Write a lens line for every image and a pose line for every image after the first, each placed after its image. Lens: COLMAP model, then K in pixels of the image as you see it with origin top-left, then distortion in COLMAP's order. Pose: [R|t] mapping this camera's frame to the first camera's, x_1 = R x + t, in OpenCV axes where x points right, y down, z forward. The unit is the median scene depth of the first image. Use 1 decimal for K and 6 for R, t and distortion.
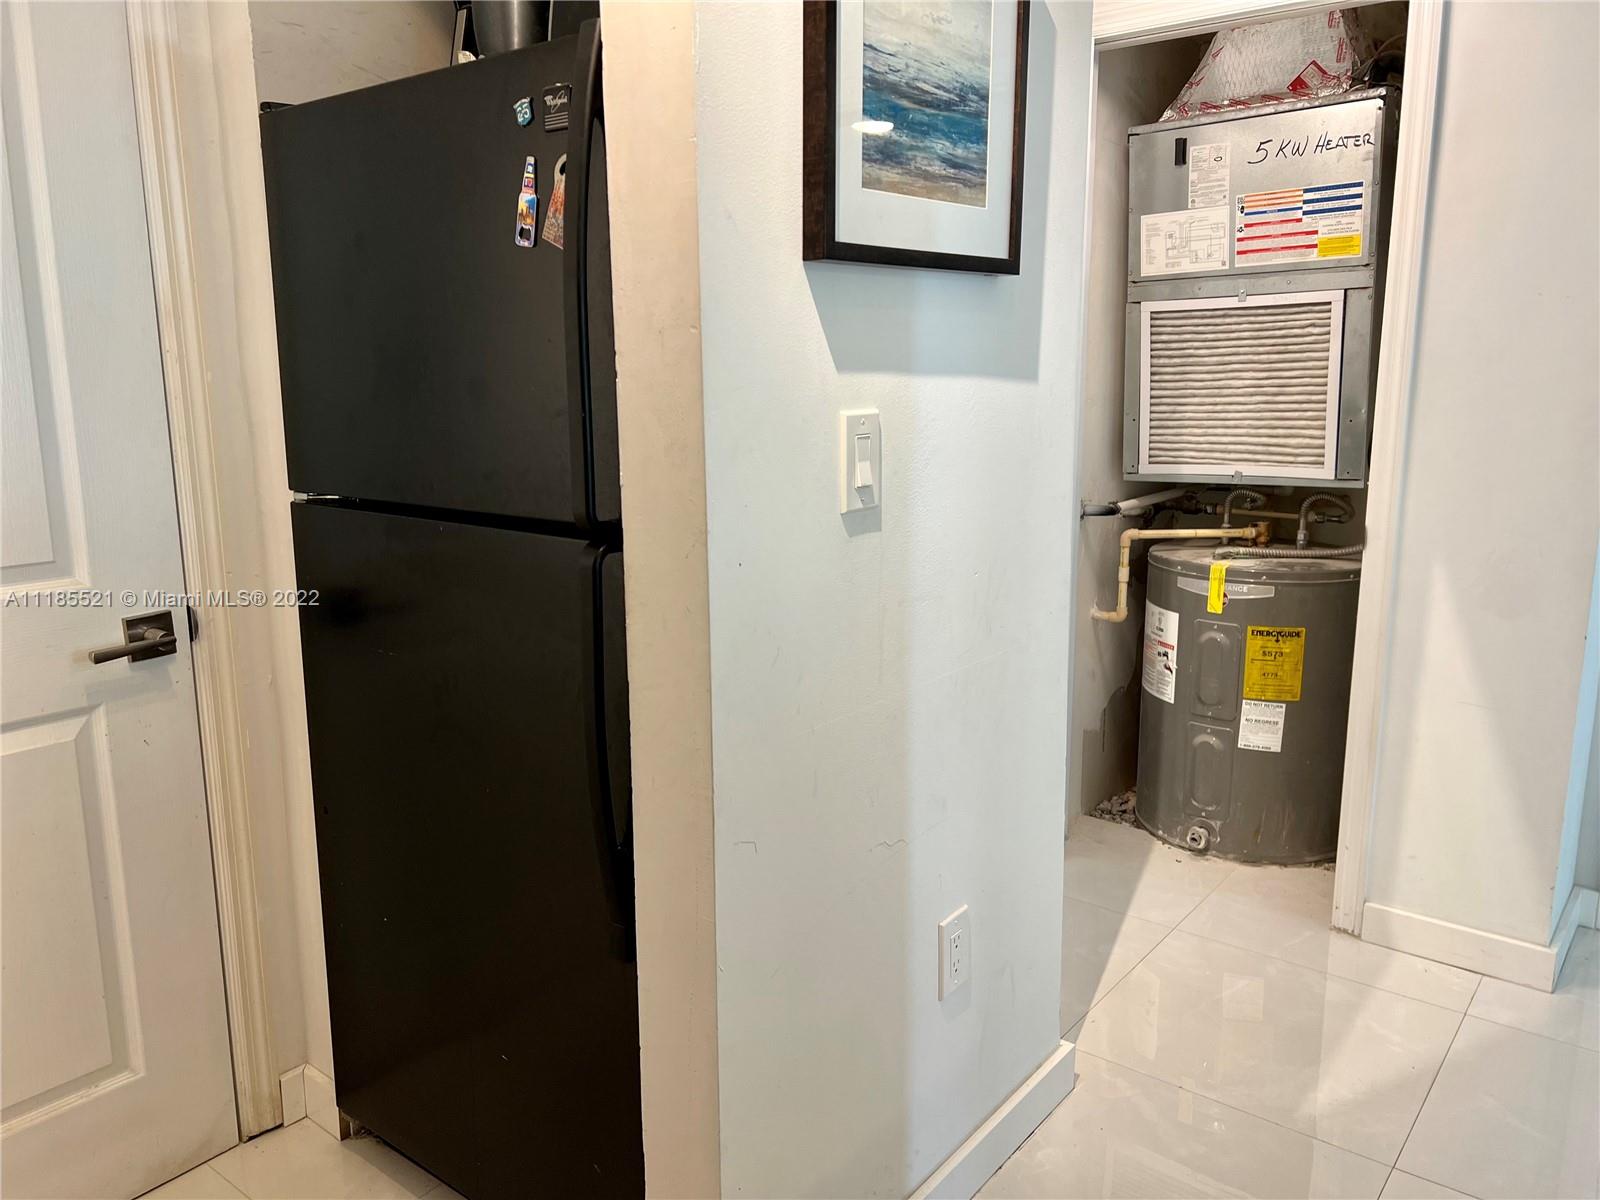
lens RADIAL K [[1173.8, 0, 785.4], [0, 1173.8, 566.2], [0, 0, 1]] dist [0.021256, -0.019580]
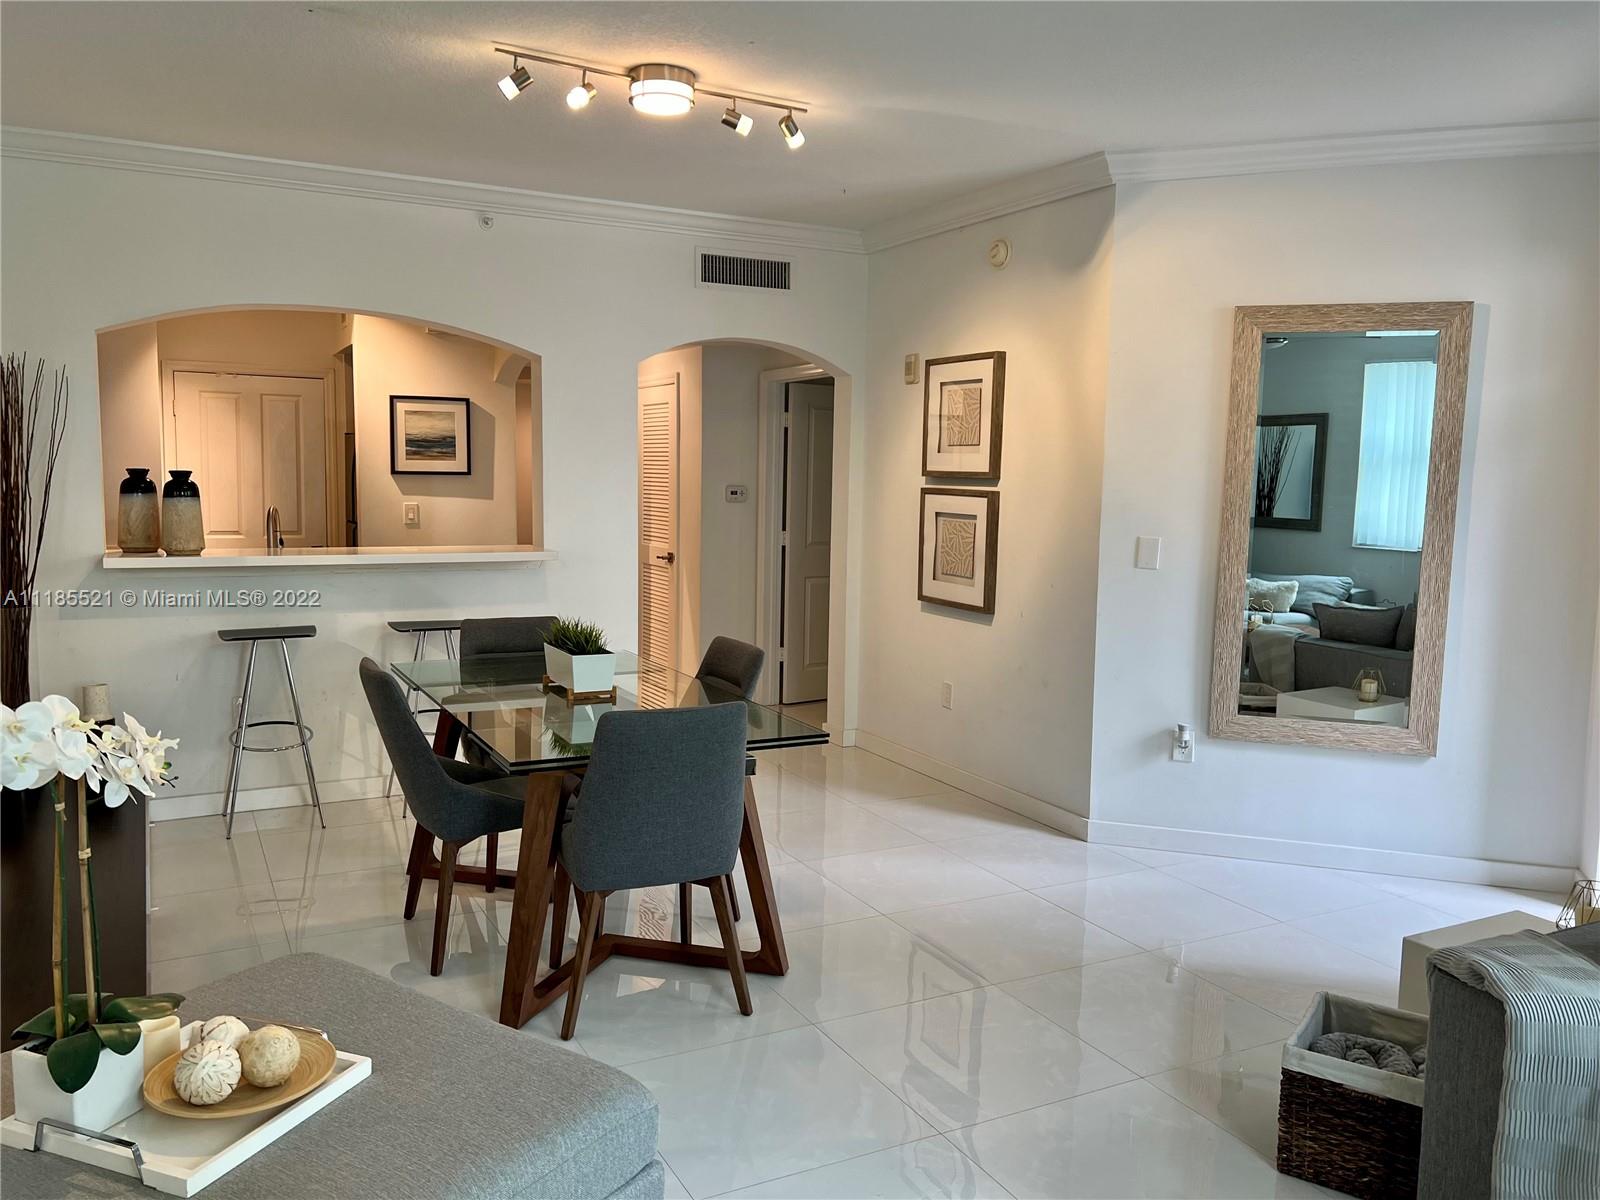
lens RADIAL K [[1173.8, 0, 803.3], [0, 1173.8, 608.1], [0, 0, 1]] dist [0.021256, -0.019580]
pose [[0.920833, 0.071220, -0.383398, 3.459228], [-0.097630, 0.993974, -0.049845, 0.385415], [0.377537, 0.083330, 0.922237, -2.860794]]
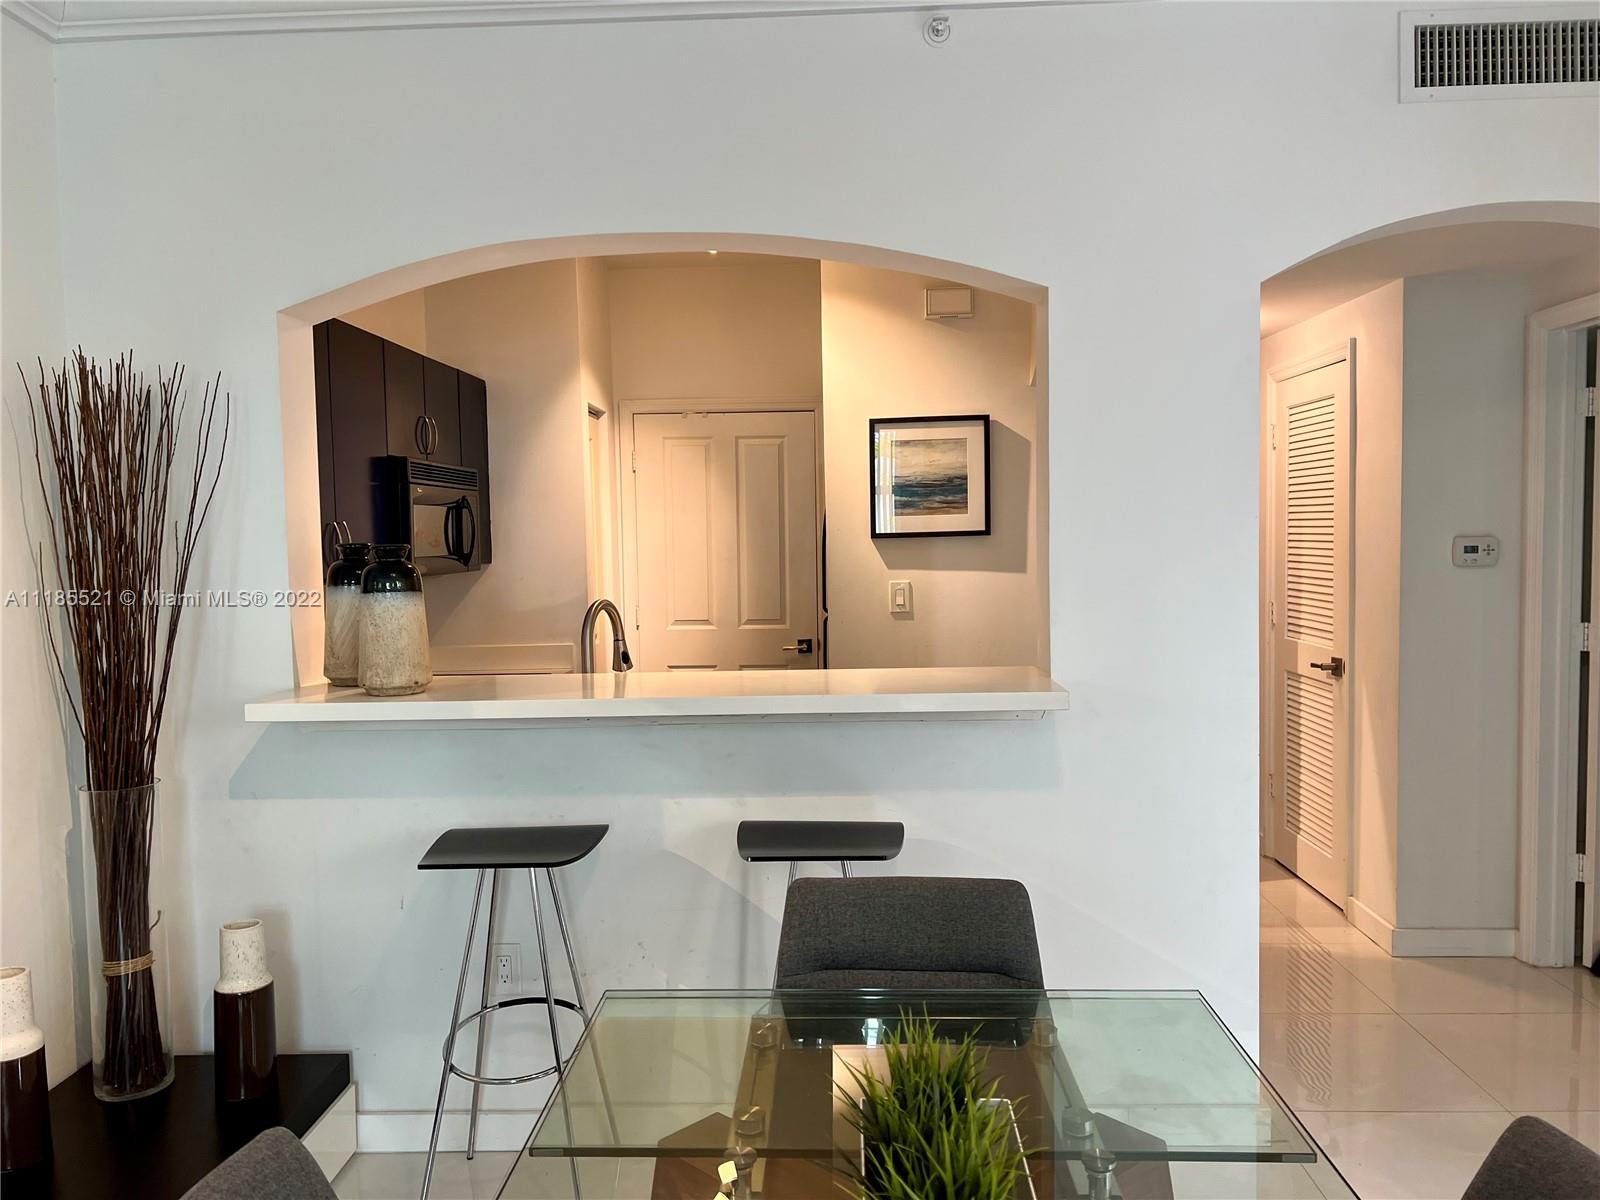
lens RADIAL K [[1173.8, 0, 791.1], [0, 1173.8, 609.6], [0, 0, 1]] dist [0.021256, -0.019580]
pose [[0.585306, 0.049283, -0.809313, 2.464410], [-0.131662, 0.990680, -0.034892, 0.094336], [0.800051, 0.126979, 0.586340, -1.104857]]
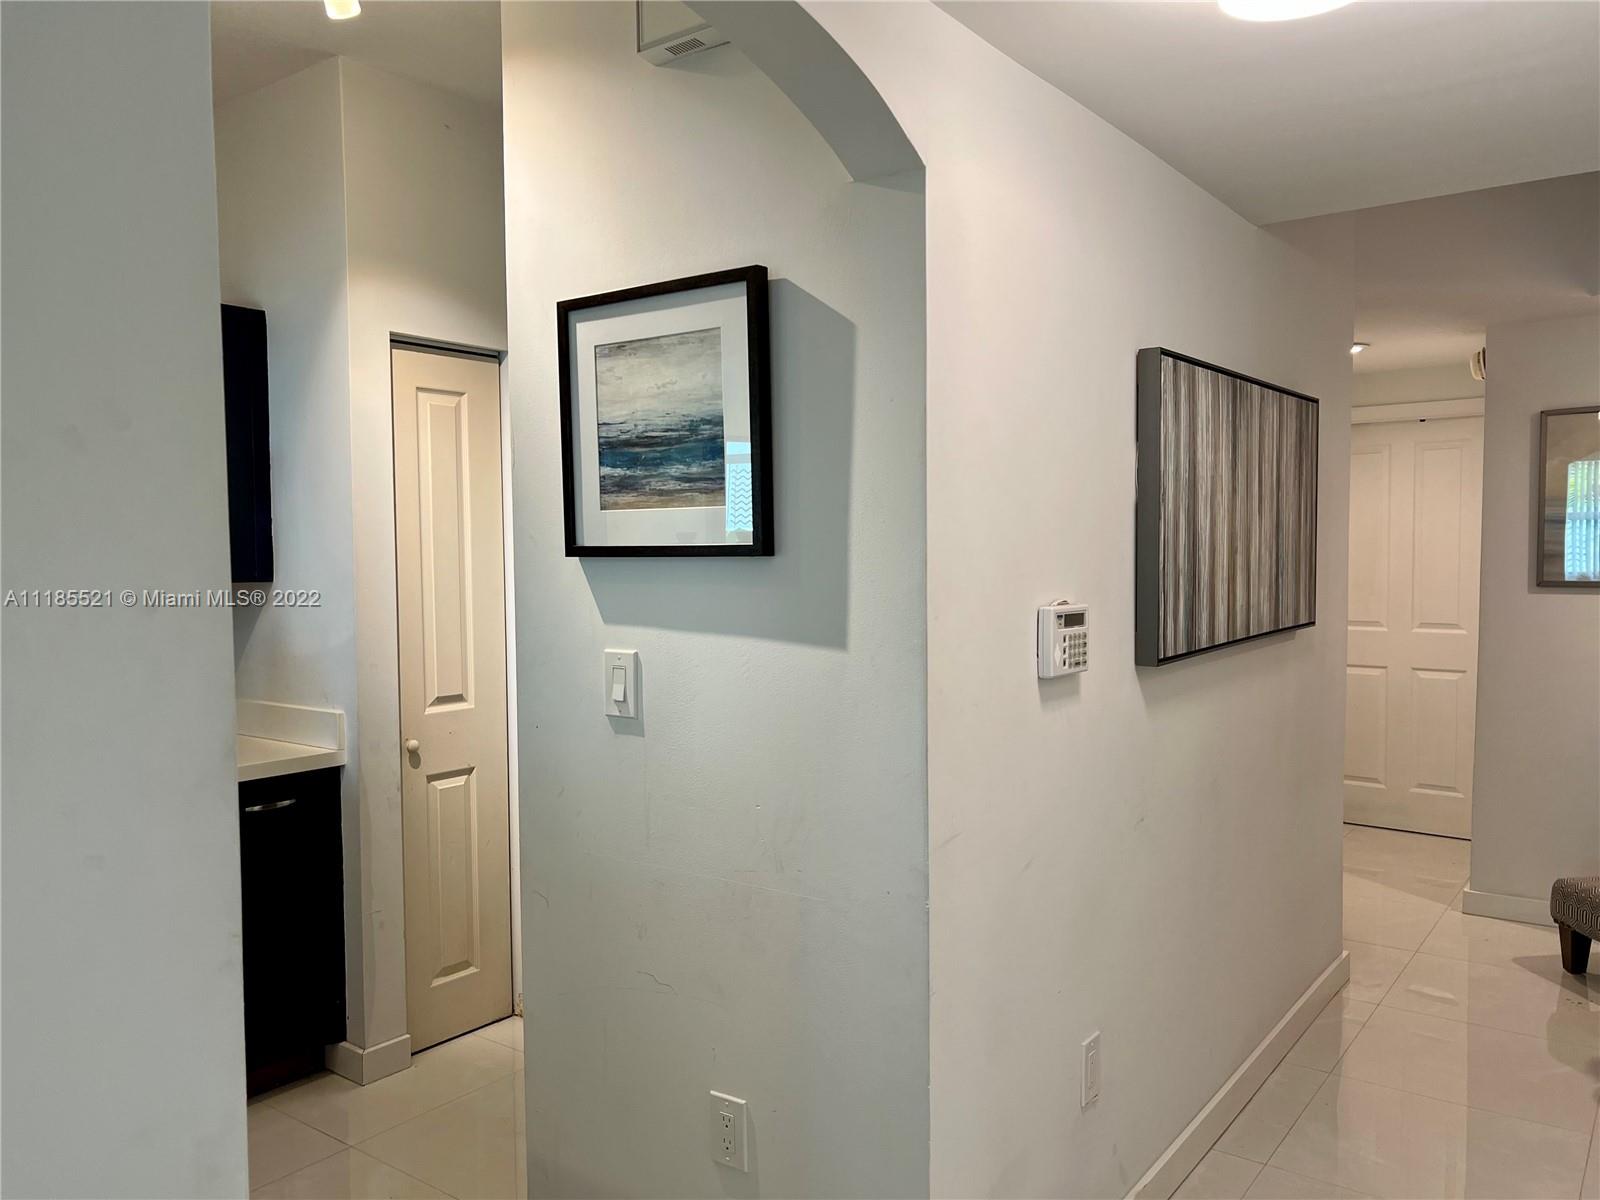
lens RADIAL K [[1173.8, 0, 798.8], [0, 1173.8, 599.1], [0, 0, 1]] dist [0.021256, -0.019580]
pose [[0.022361, 0.072304, -0.997132, 1.531473], [-0.175782, 0.982128, 0.067274, -0.332075], [0.984175, 0.173773, 0.034671, 1.140408]]
